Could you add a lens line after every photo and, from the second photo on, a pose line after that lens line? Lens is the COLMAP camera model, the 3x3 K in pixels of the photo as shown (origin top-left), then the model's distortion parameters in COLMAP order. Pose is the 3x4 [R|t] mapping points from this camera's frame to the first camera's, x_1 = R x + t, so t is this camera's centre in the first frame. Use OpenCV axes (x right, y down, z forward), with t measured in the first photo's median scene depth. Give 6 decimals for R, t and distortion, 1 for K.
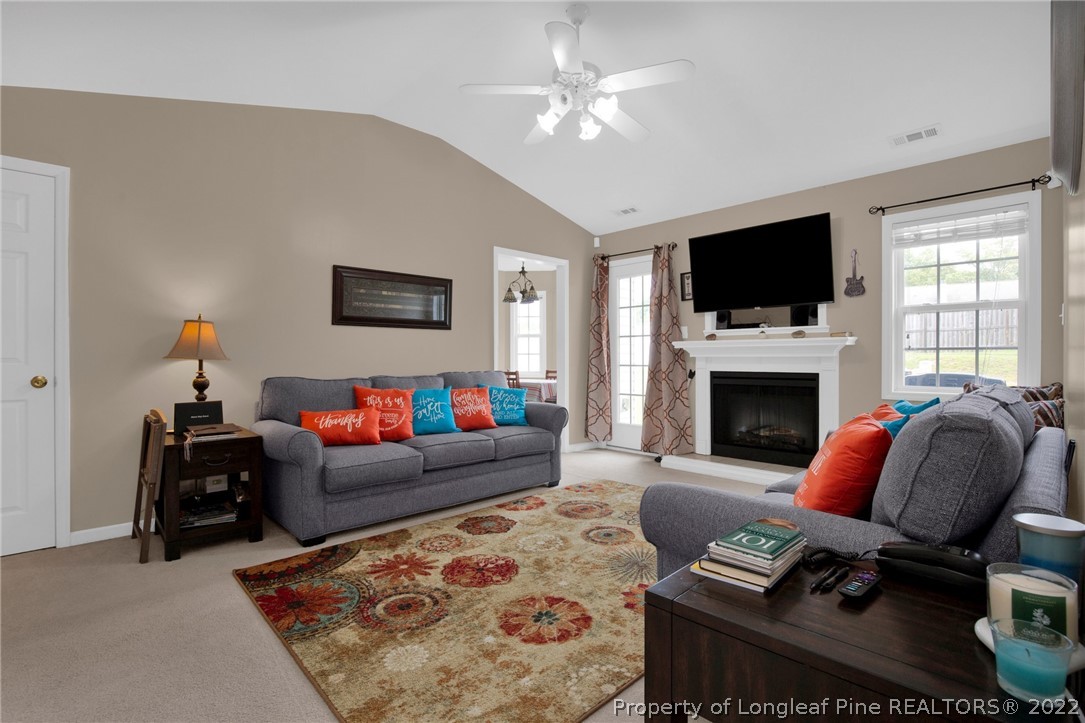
lens RADIAL K [[509.1, 0, 543.8], [0, 509.1, 360.9], [0, 0, 1]] dist [-0.022836, 0.000698]
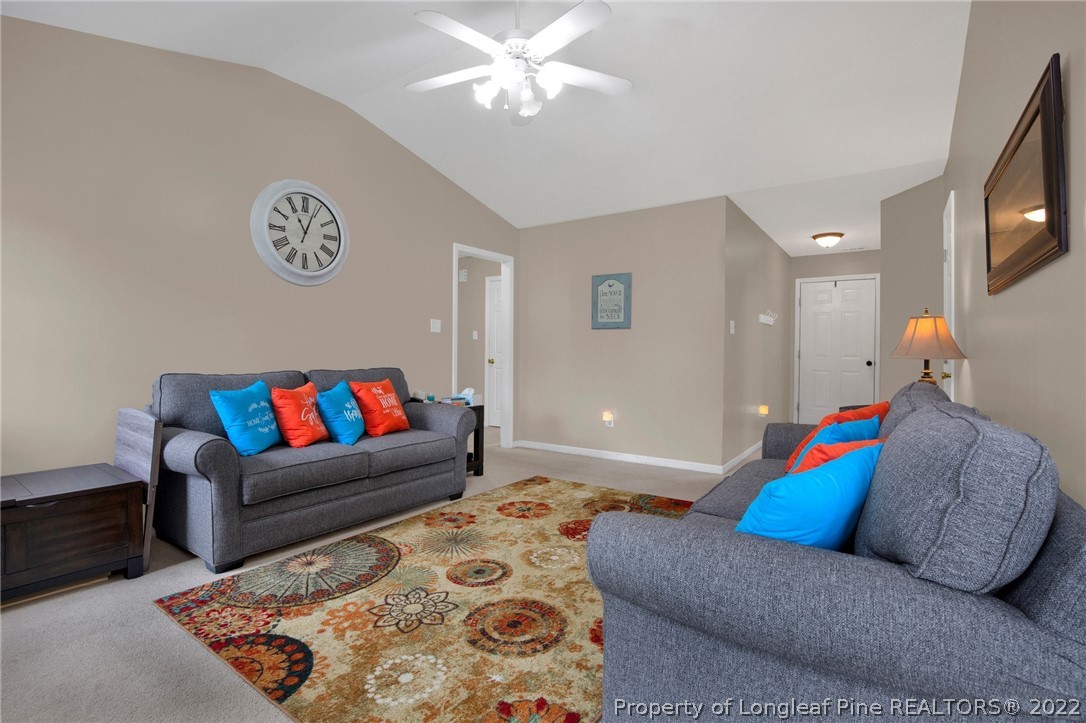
lens RADIAL K [[509.6, 0, 546.1], [0, 509.6, 354.6], [0, 0, 1]] dist [-0.022836, 0.000698]
pose [[-0.979835, -0.004709, -0.199752, 0.197947], [-0.006876, 0.999925, 0.010156, -0.014575], [0.199689, 0.011325, -0.979794, 1.937022]]
